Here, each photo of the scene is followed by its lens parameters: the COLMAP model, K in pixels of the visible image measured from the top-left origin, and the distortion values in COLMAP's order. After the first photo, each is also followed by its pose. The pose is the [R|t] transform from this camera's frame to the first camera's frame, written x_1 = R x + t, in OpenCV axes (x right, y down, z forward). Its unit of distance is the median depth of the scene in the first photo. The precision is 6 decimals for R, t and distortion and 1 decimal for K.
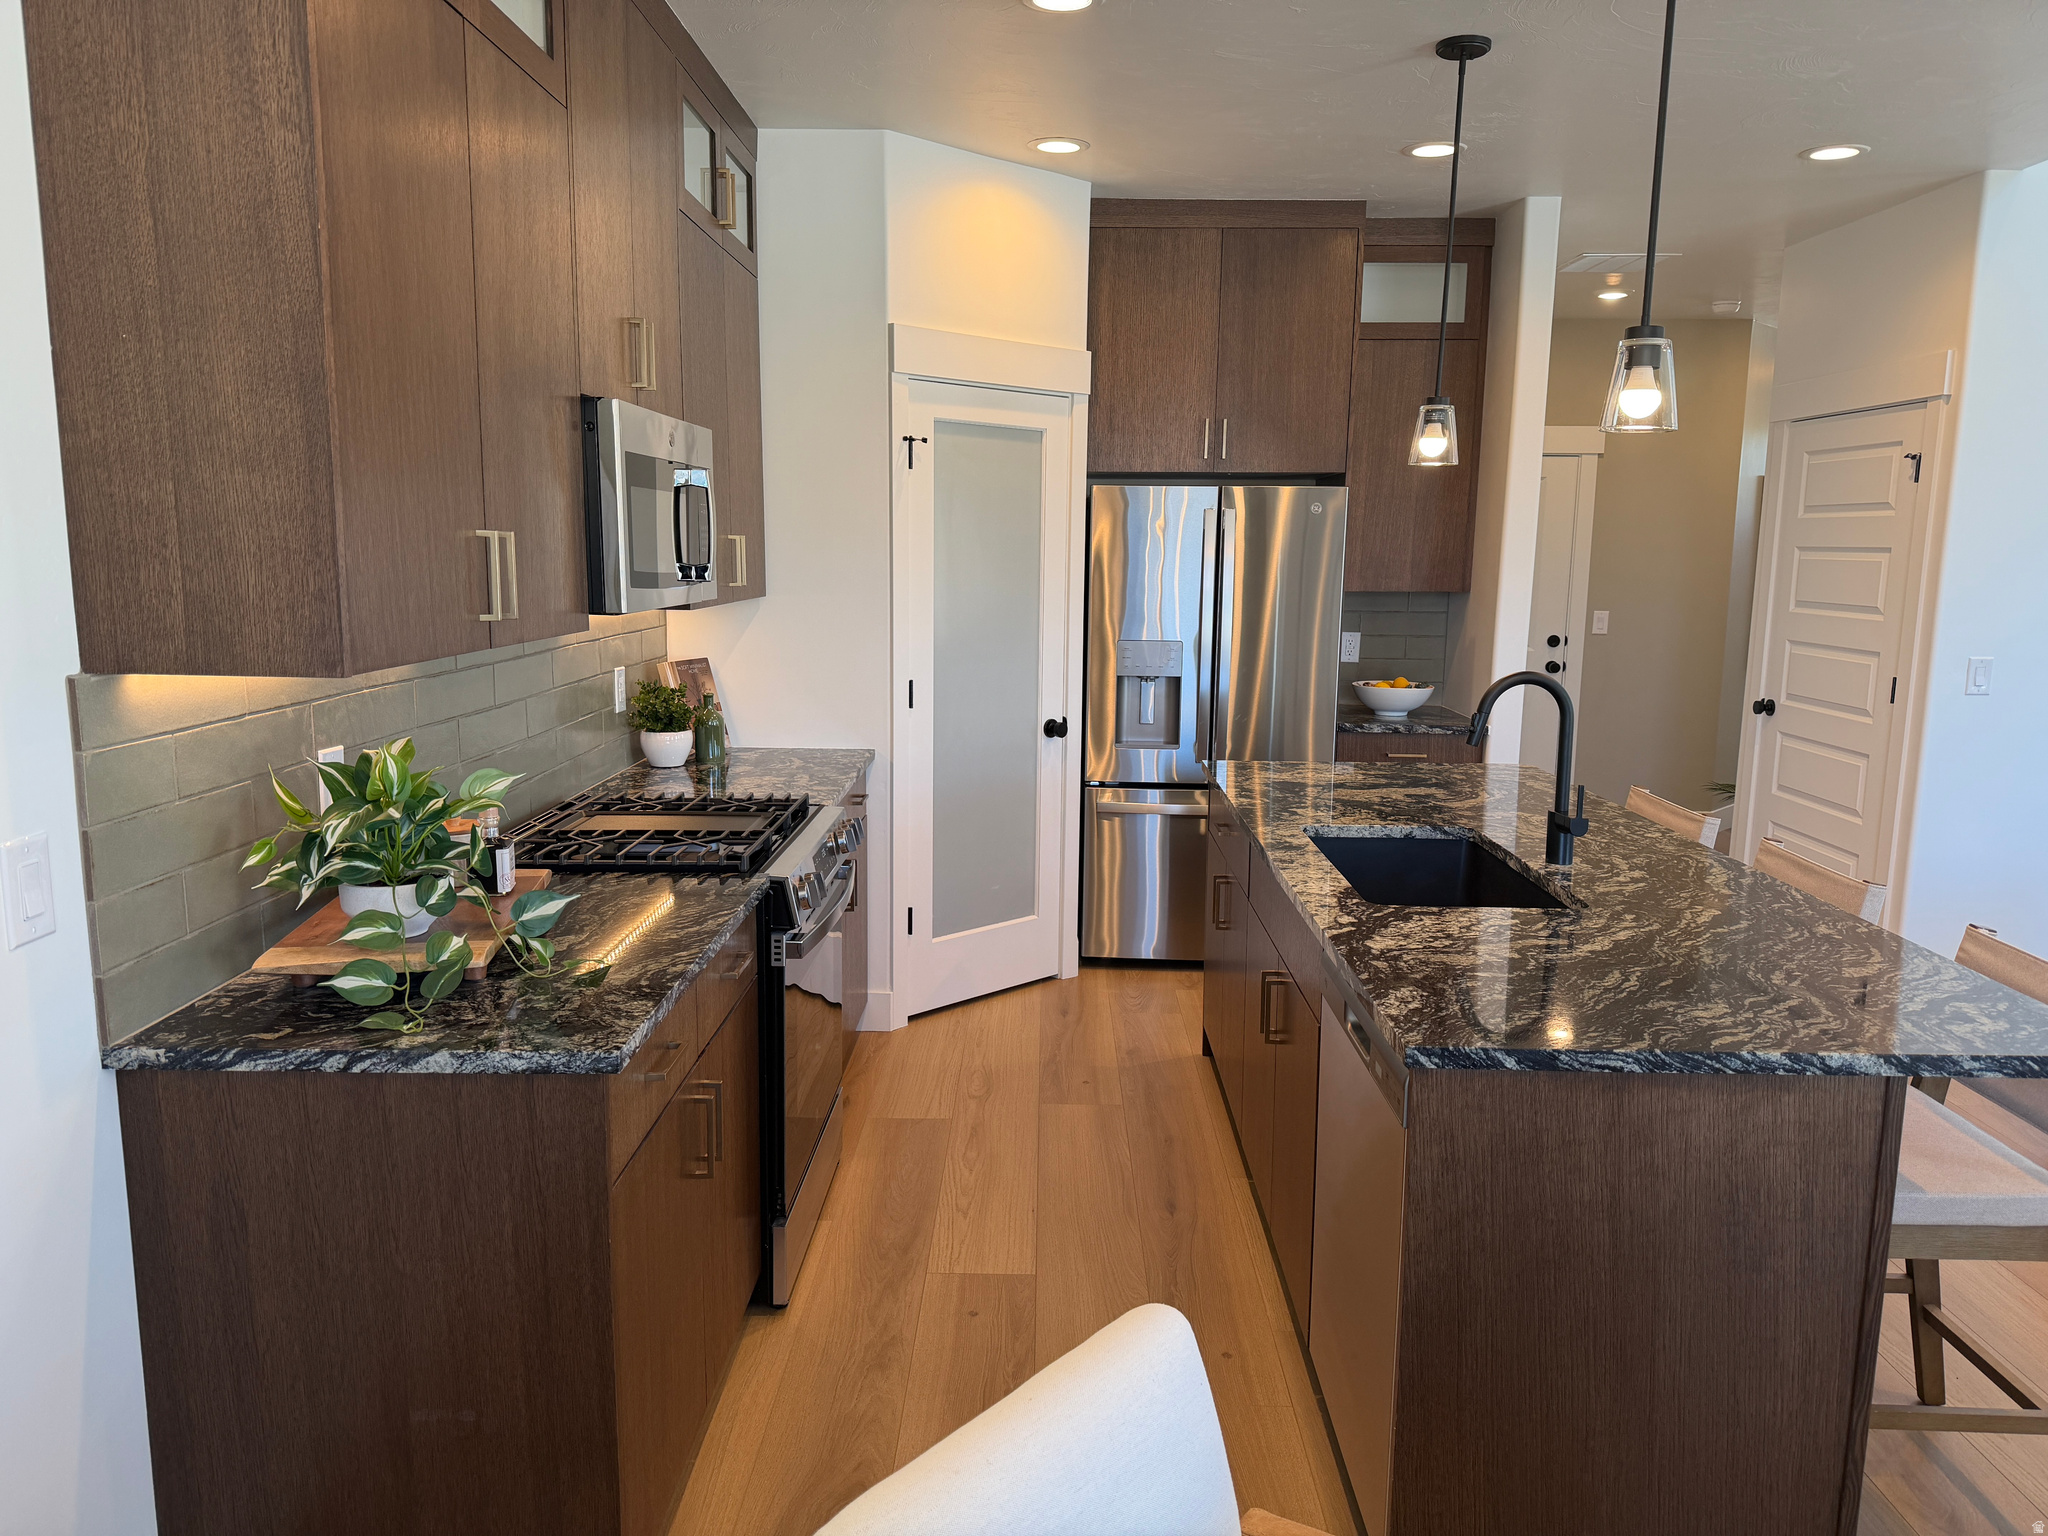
lens RADIAL K [[1422.8, 0, 1013.5], [0, 1422.8, 768.3], [0, 0, 1]] dist [0.003112, -0.004439]
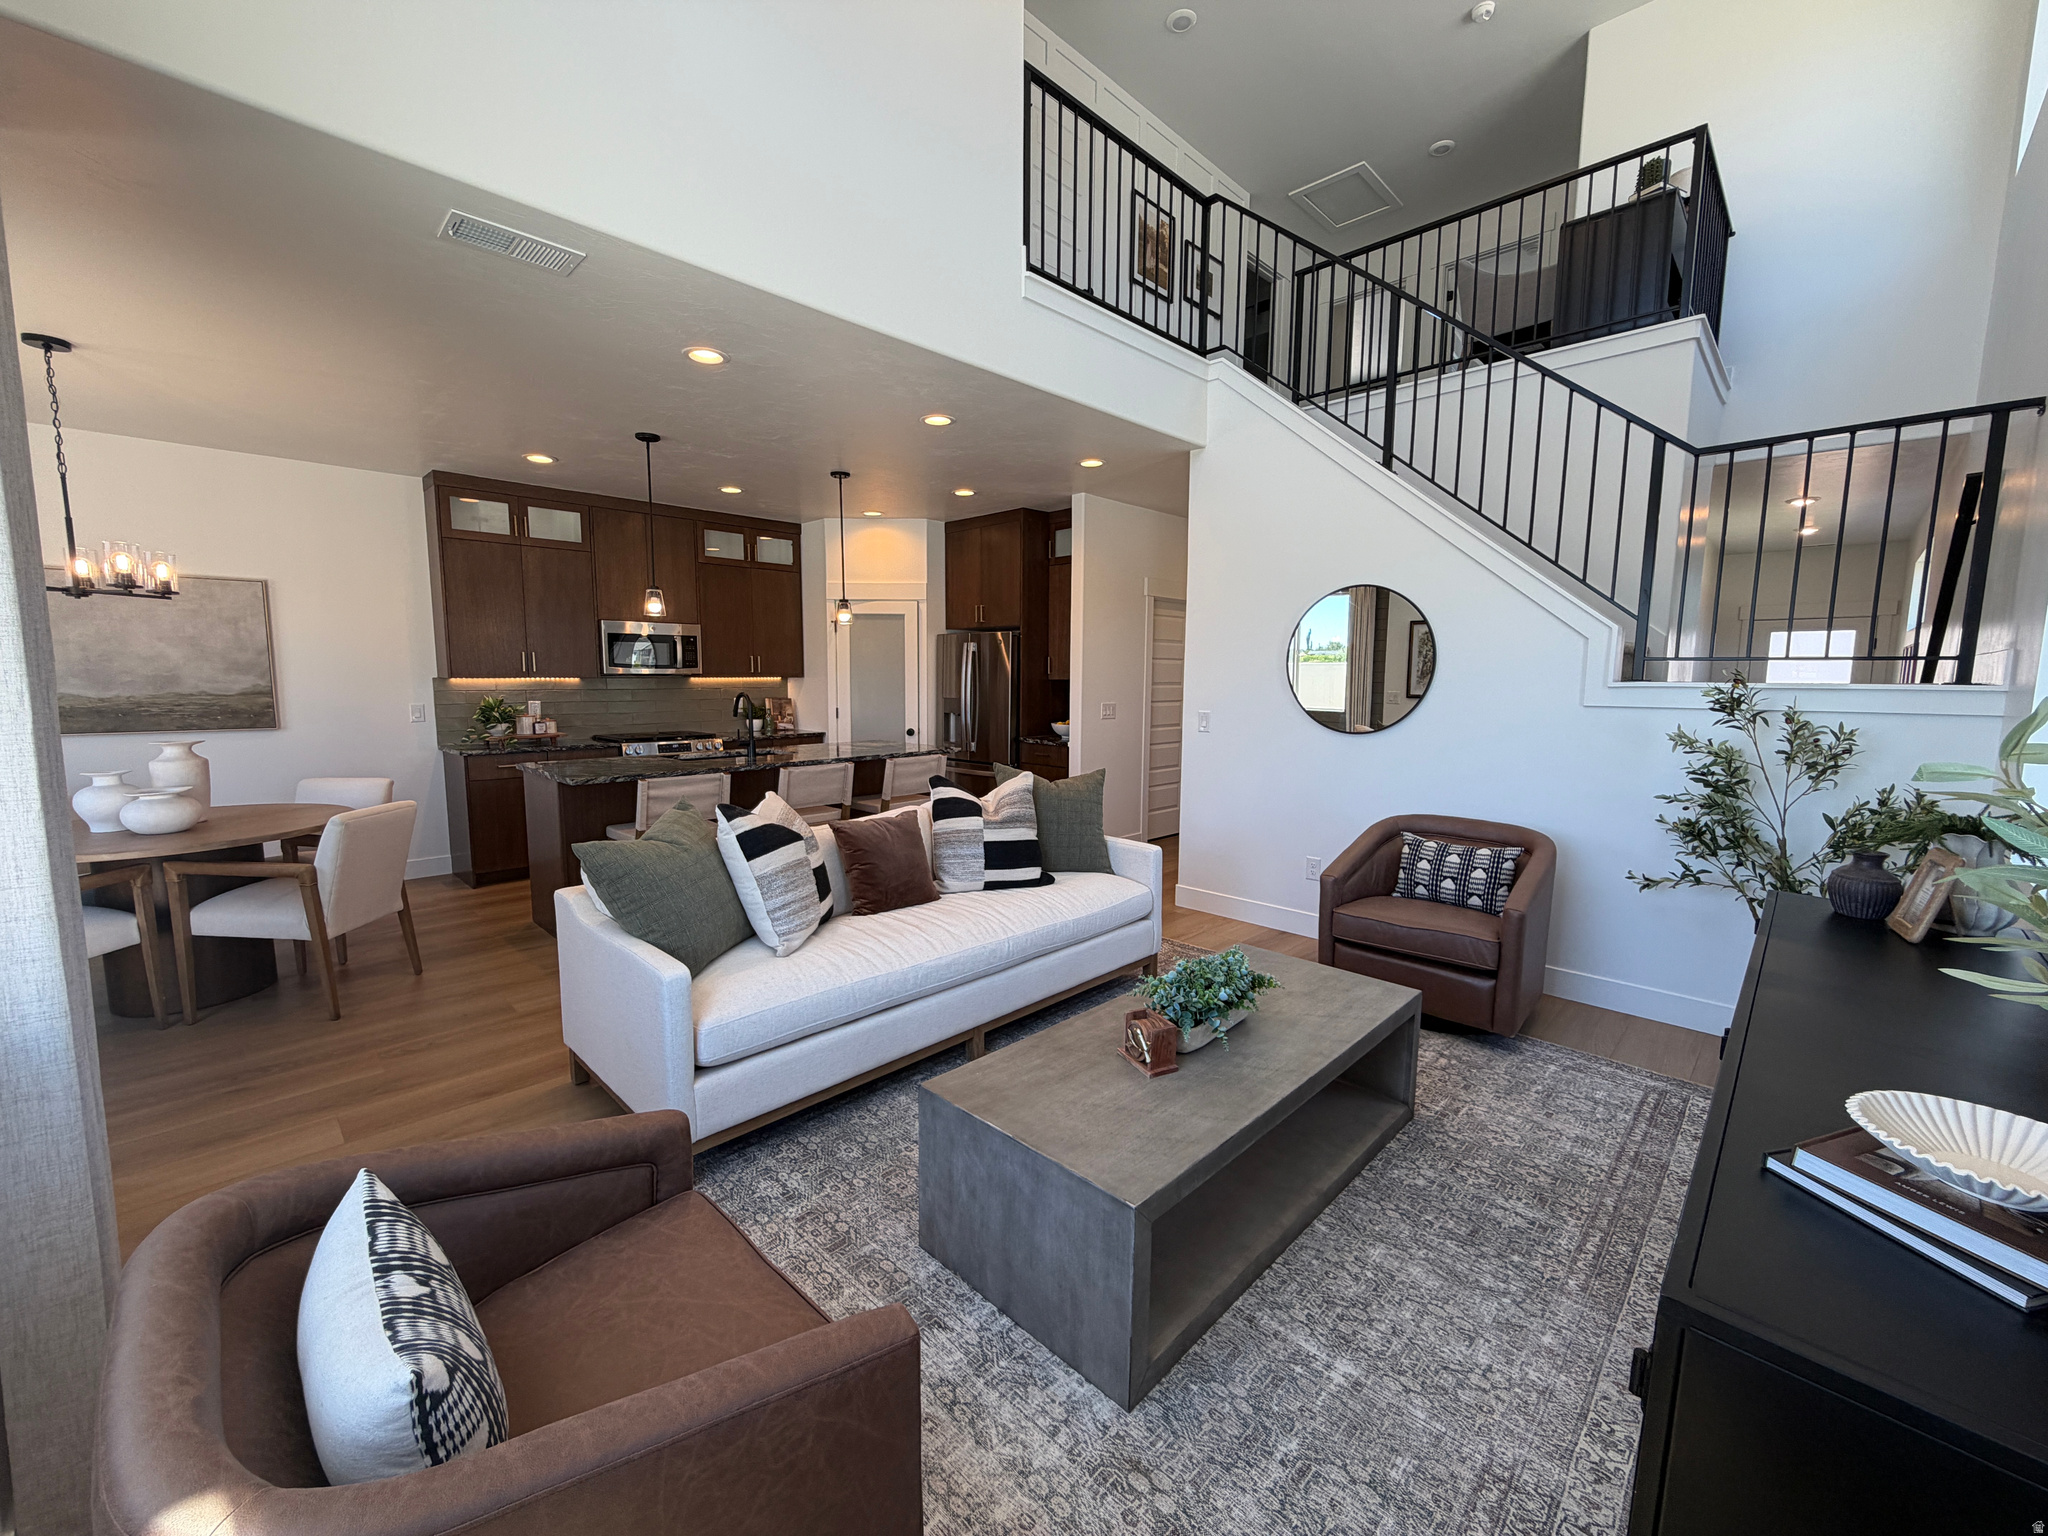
lens RADIAL K [[813.1, 0, 1016.9], [0, 813.1, 768.1], [0, 0, 1]] dist [-0.001767, 0.000390]
pose [[0.735326, 0.074599, -0.673596, 2.487946], [-0.106721, 0.994268, -0.006389, 0.055700], [0.669258, 0.076585, 0.739073, 0.150348]]
